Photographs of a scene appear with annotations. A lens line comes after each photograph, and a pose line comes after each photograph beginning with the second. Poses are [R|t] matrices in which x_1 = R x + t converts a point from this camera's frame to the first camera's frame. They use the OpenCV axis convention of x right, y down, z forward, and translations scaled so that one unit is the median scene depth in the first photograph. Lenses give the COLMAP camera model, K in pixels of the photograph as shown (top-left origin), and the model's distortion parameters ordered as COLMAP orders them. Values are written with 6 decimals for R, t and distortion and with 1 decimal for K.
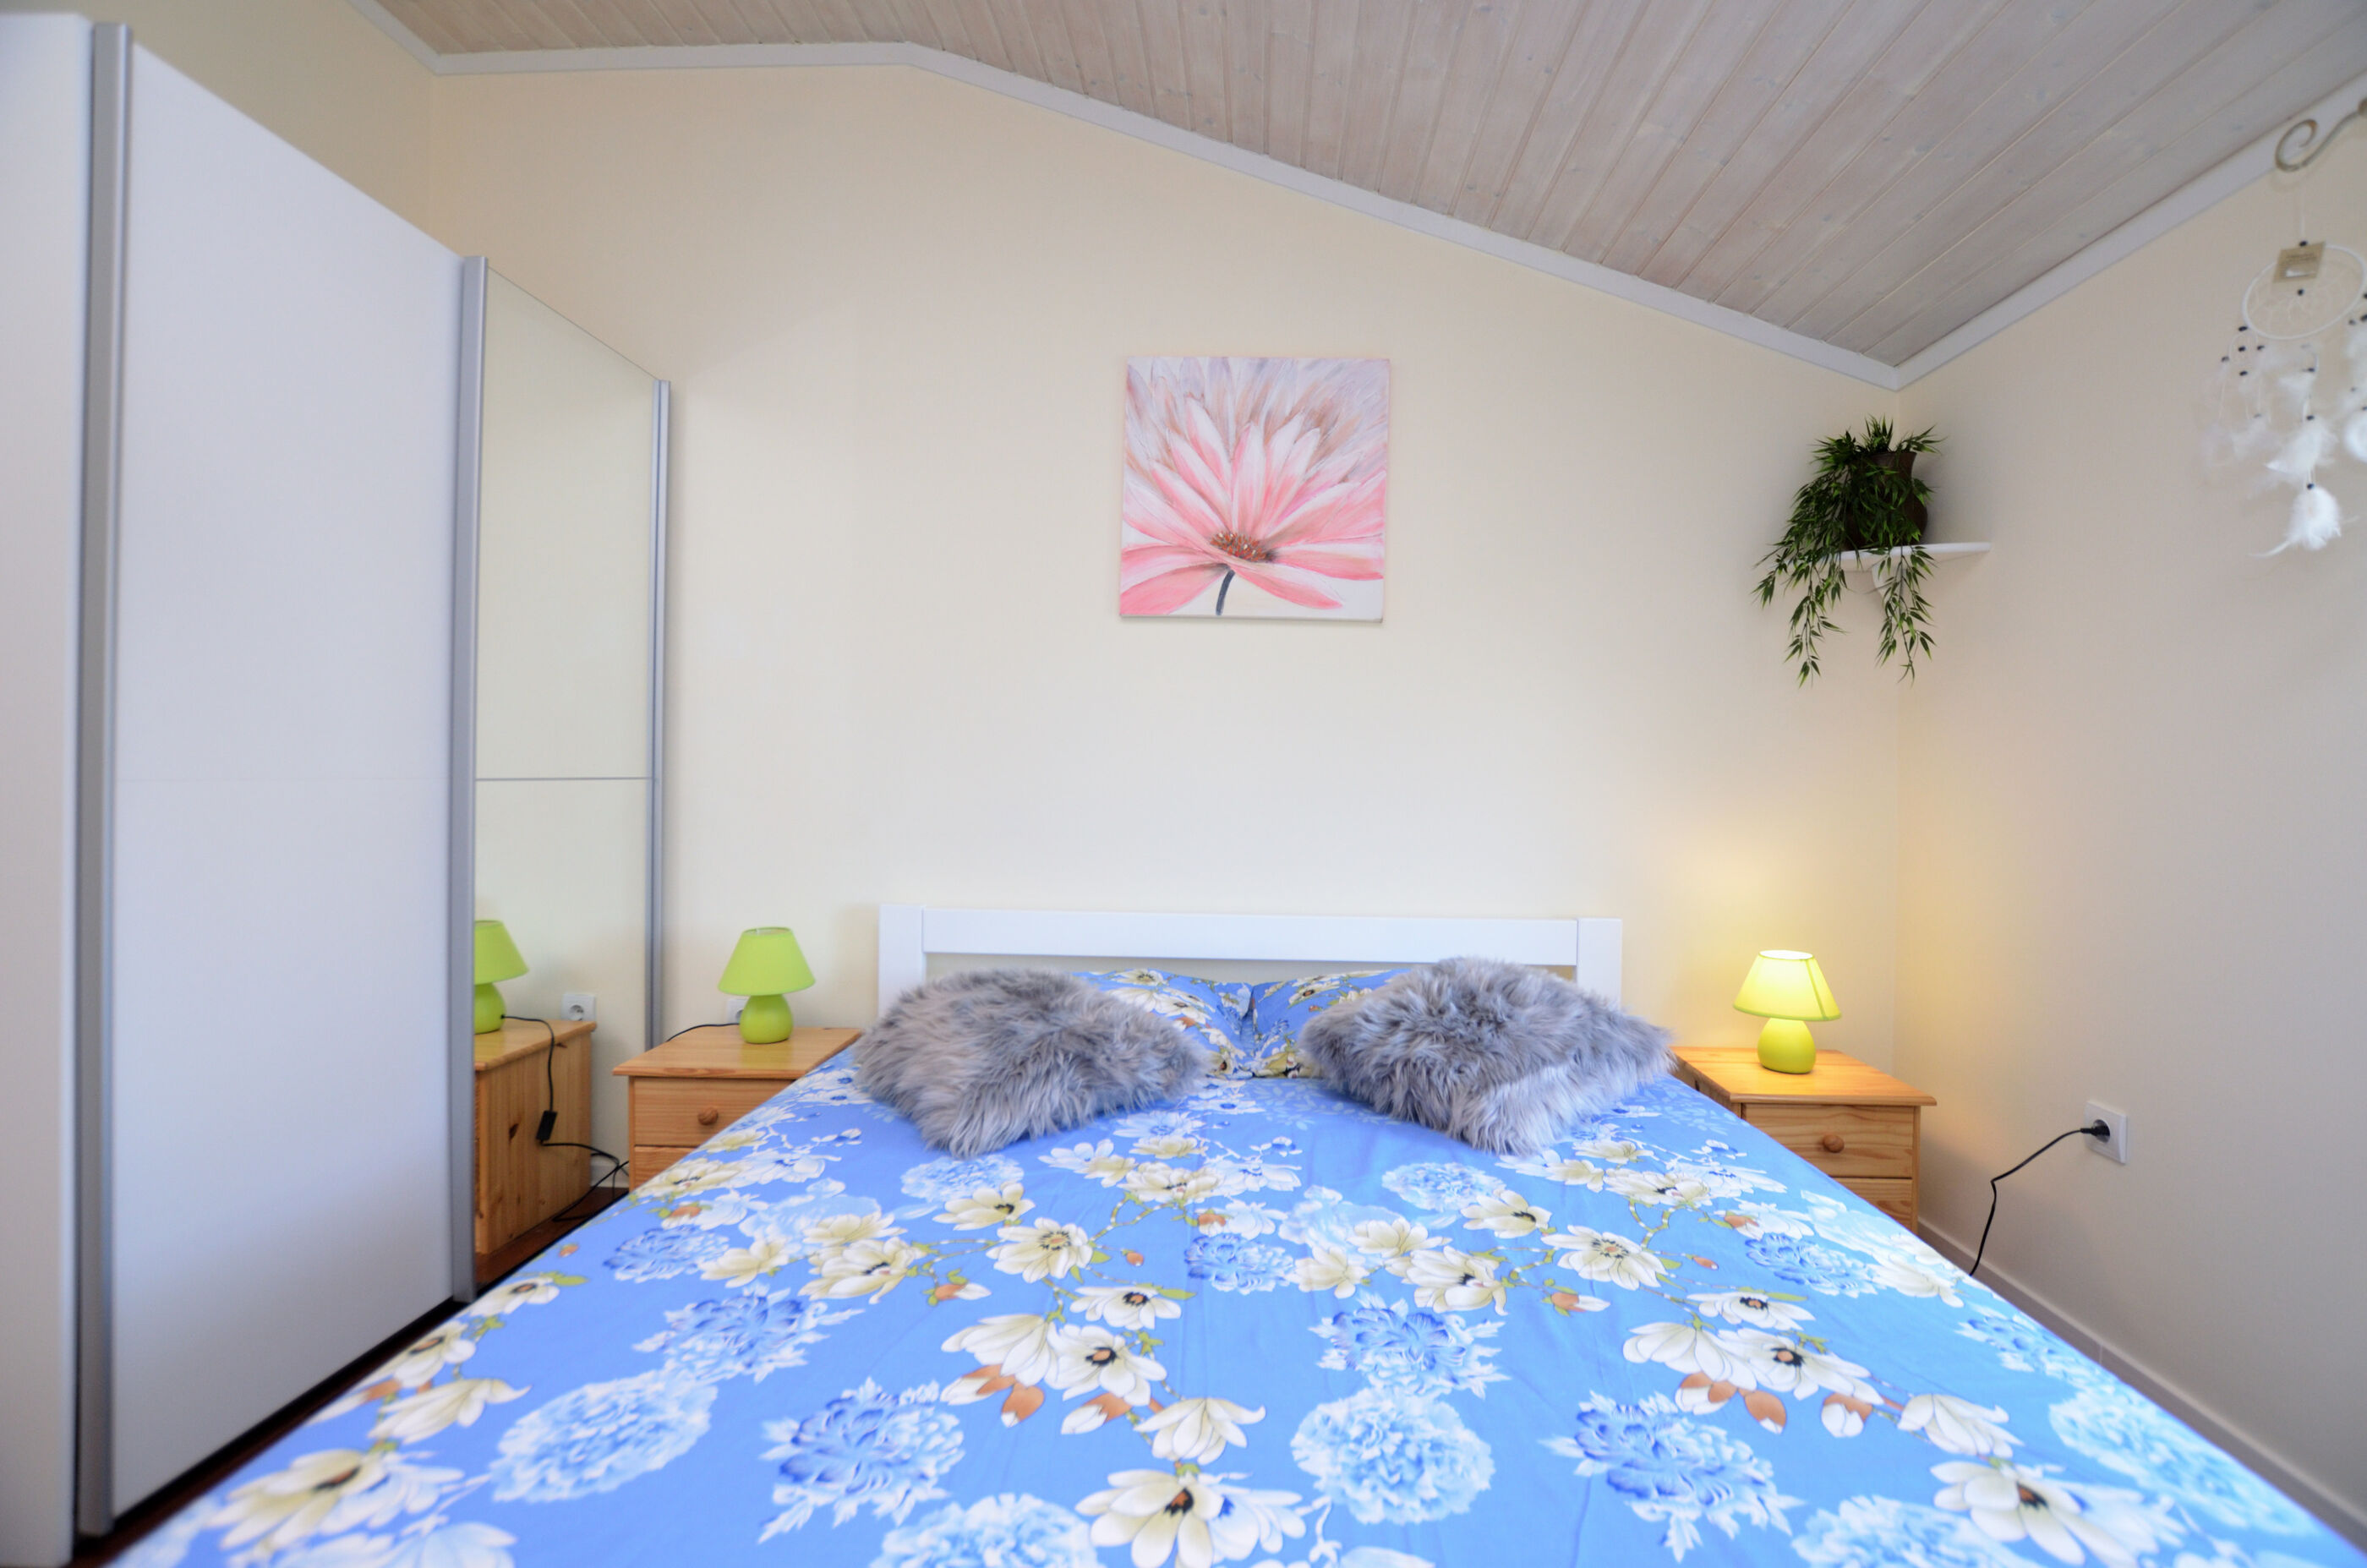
lens RADIAL K [[1040.9, 0, 1201.7], [0, 1040.9, 765.2], [0, 0, 1]] dist [-0.033425, 0.004637]
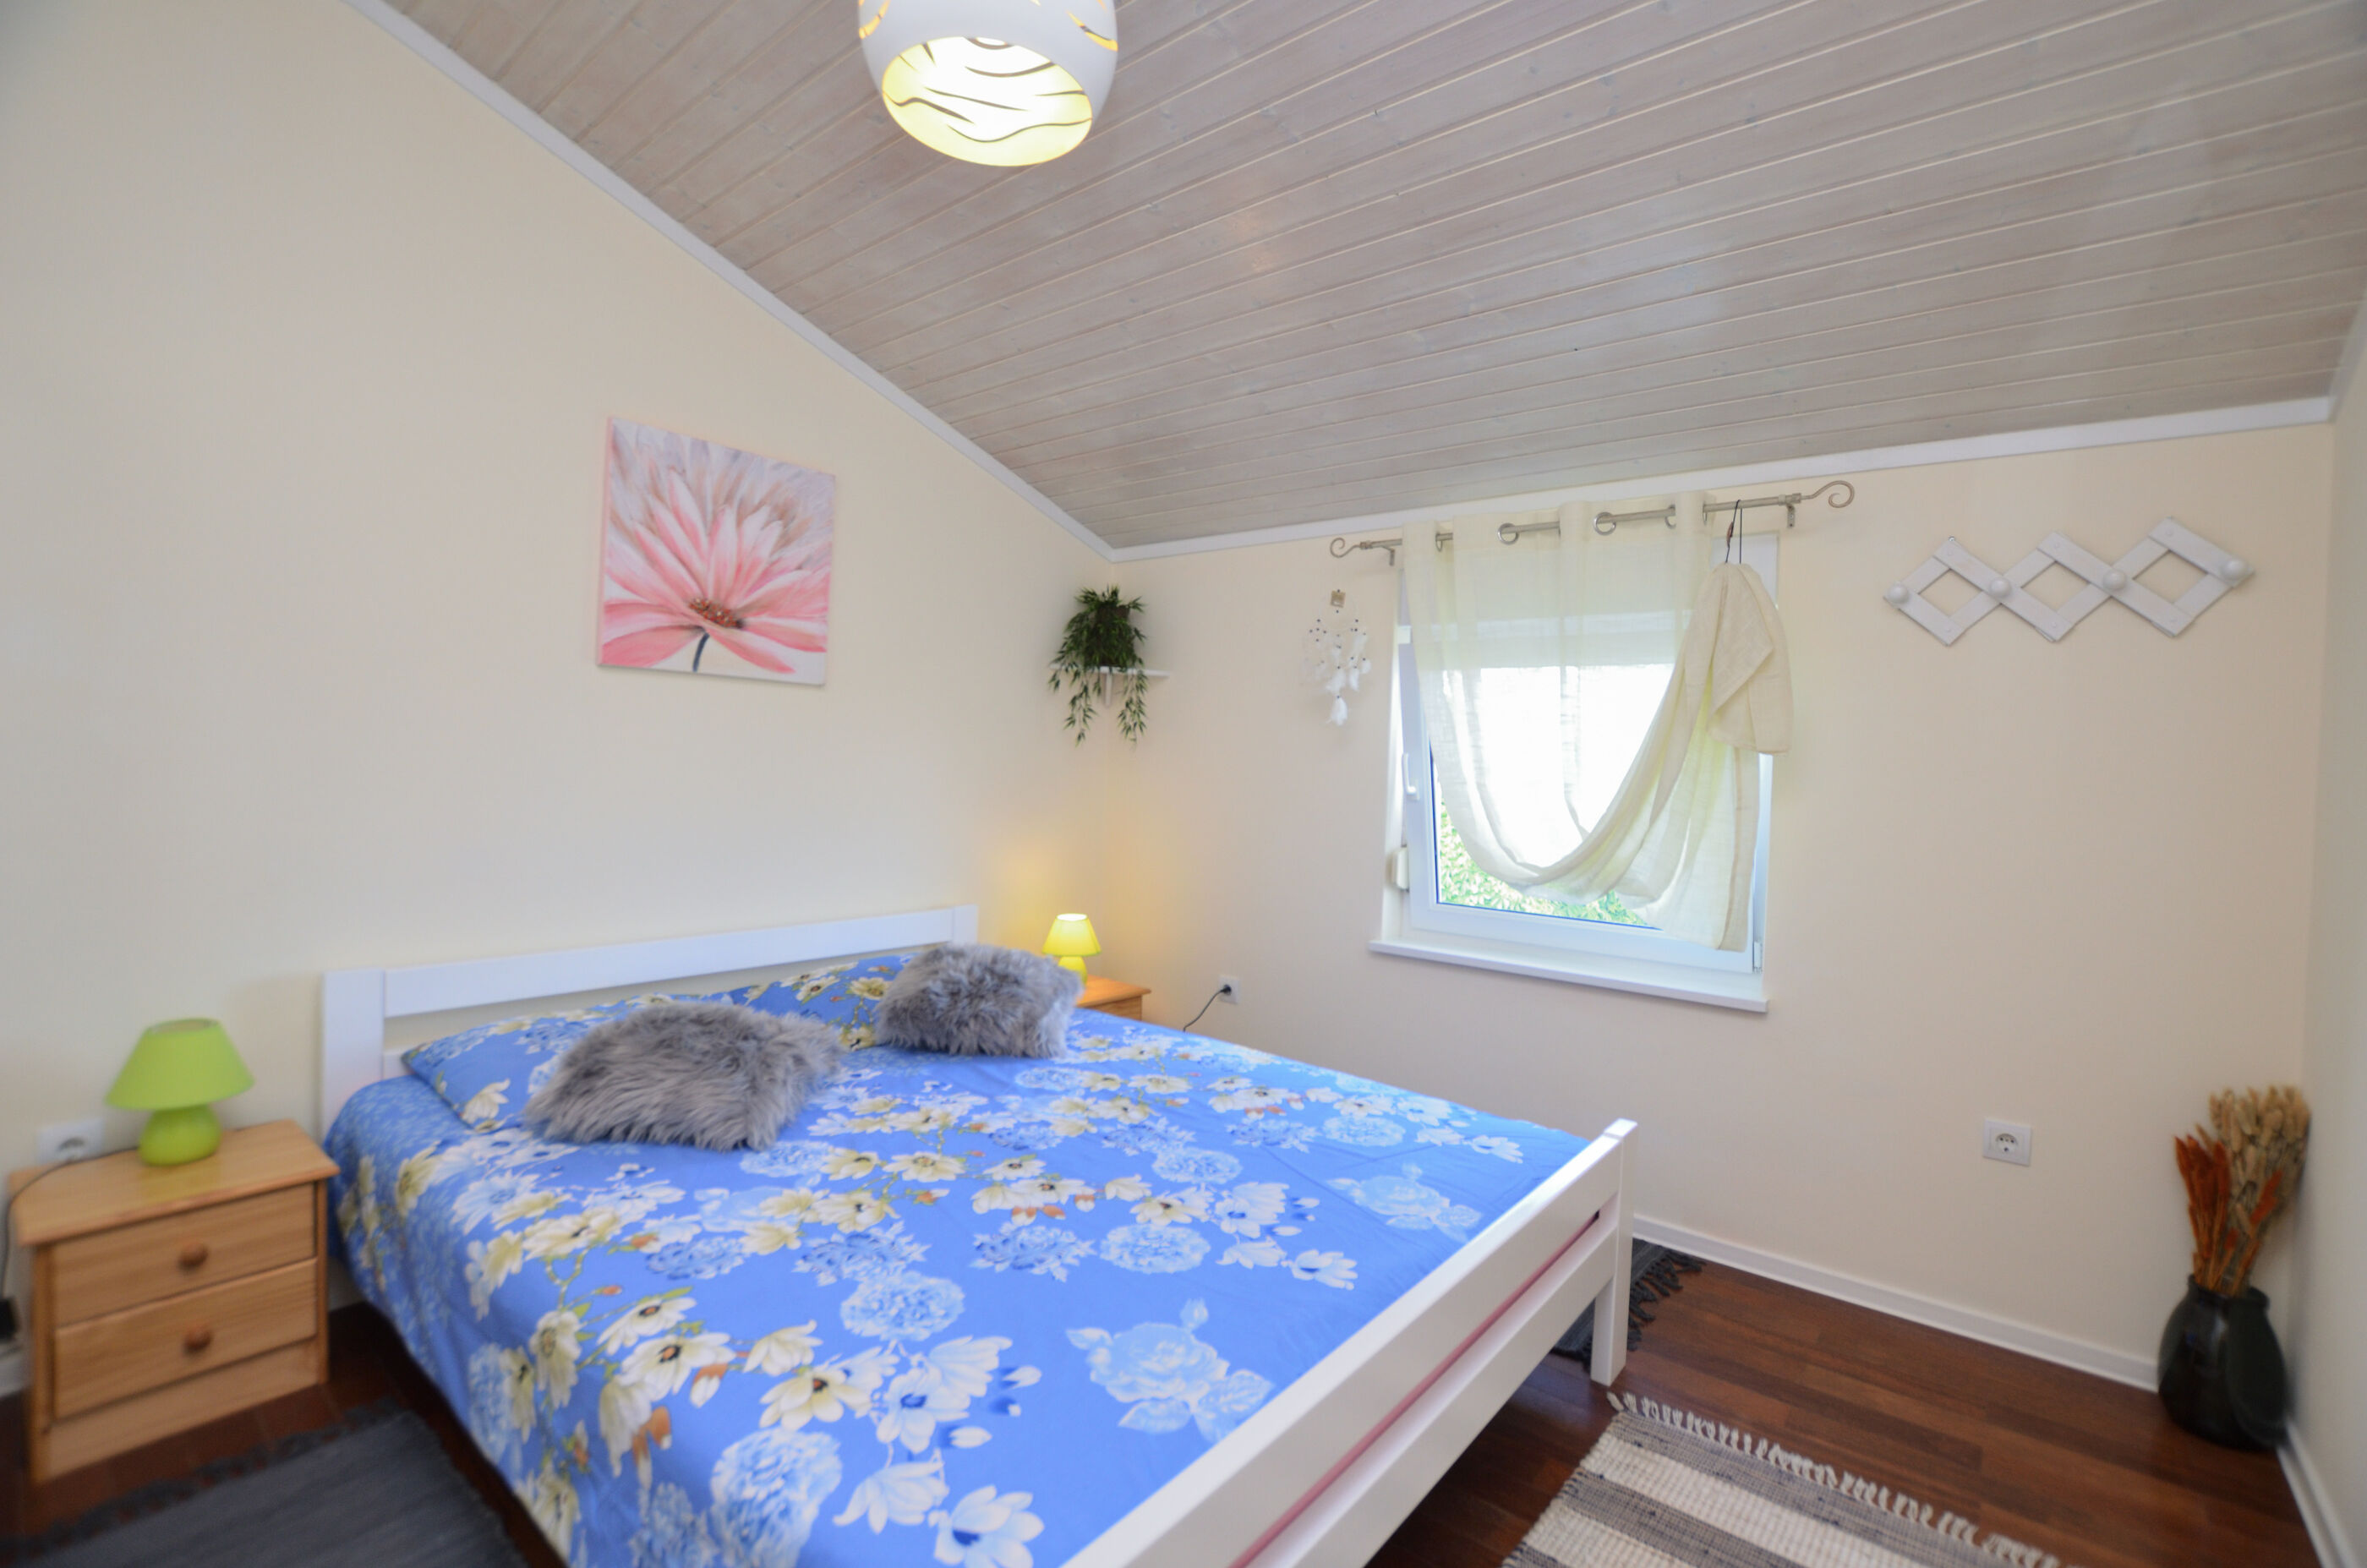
lens RADIAL K [[1040.9, 0, 1197.8], [0, 1040.9, 759.8], [0, 0, 1]] dist [-0.033425, 0.004637]
pose [[0.600838, 0.005045, 0.799355, -0.869866], [-0.031028, 0.999374, 0.017015, -0.134356], [-0.798769, -0.035026, 0.600618, -0.172809]]
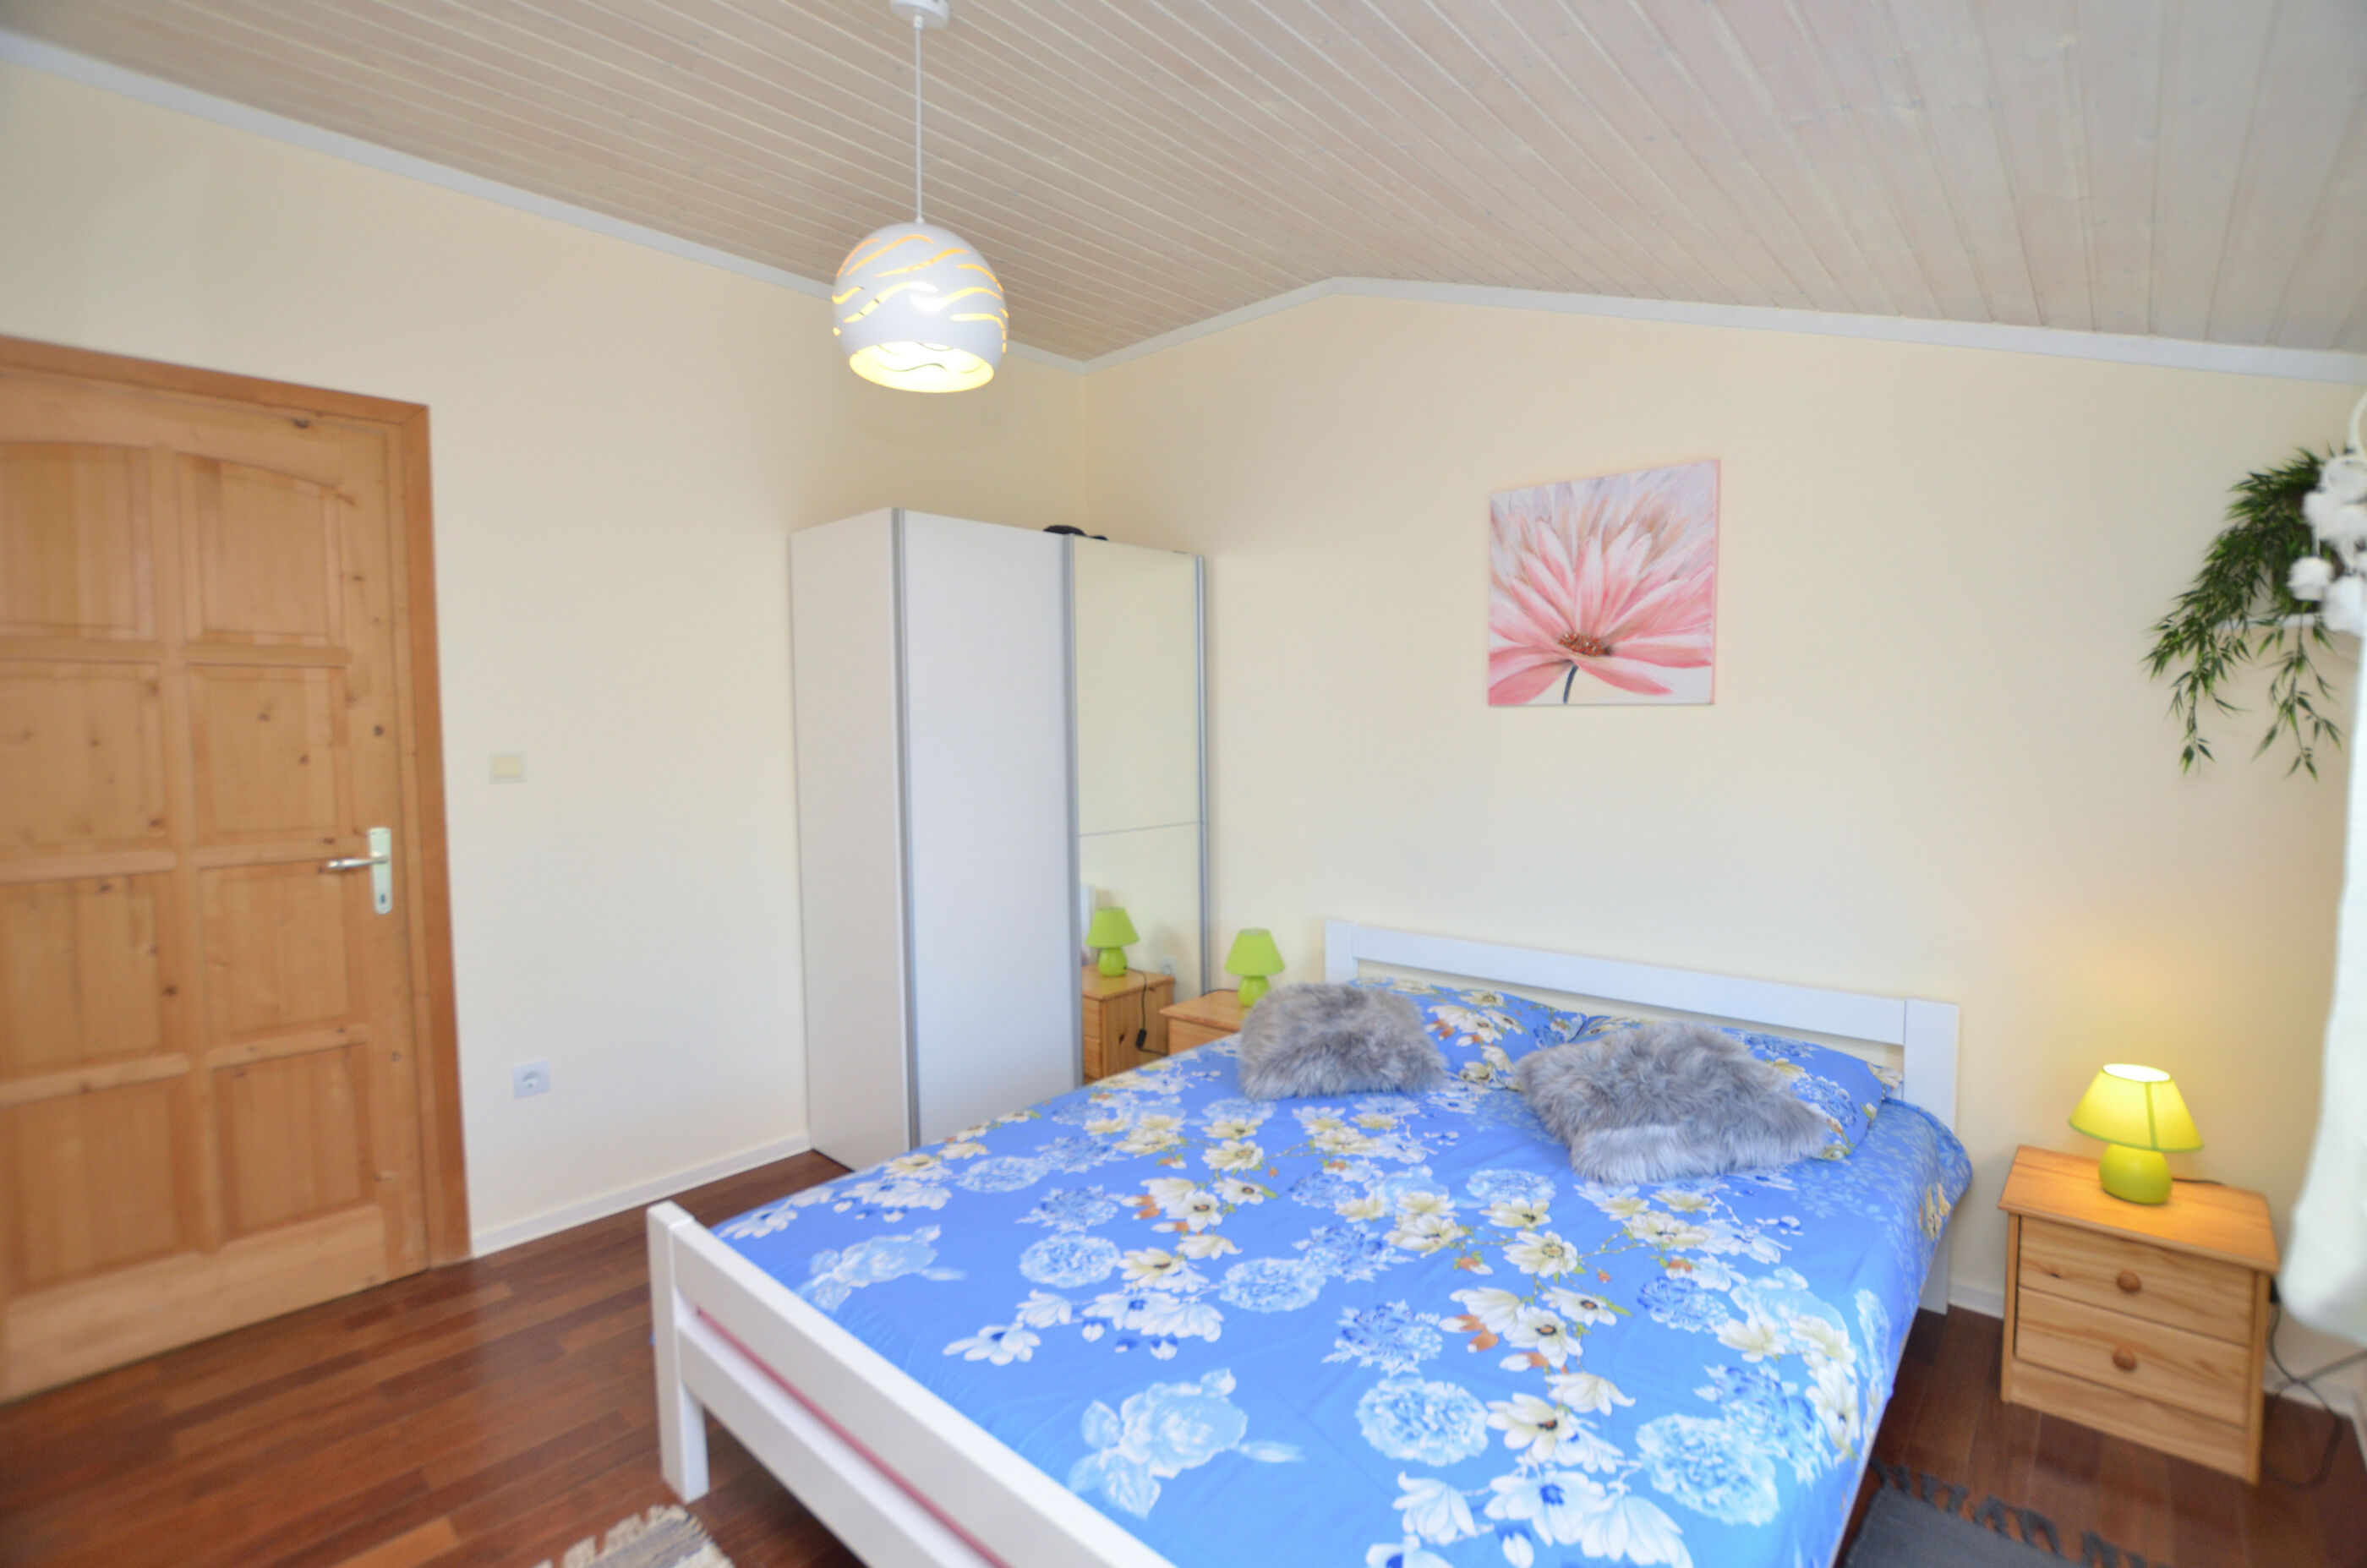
lens RADIAL K [[1040.9, 0, 1203.1], [0, 1040.9, 762.6], [0, 0, 1]] dist [-0.033425, 0.004637]
pose [[0.774896, -0.000439, -0.632088, 0.703487], [0.026848, 0.999120, 0.032219, -0.199444], [0.631518, -0.041937, 0.774226, -0.287523]]
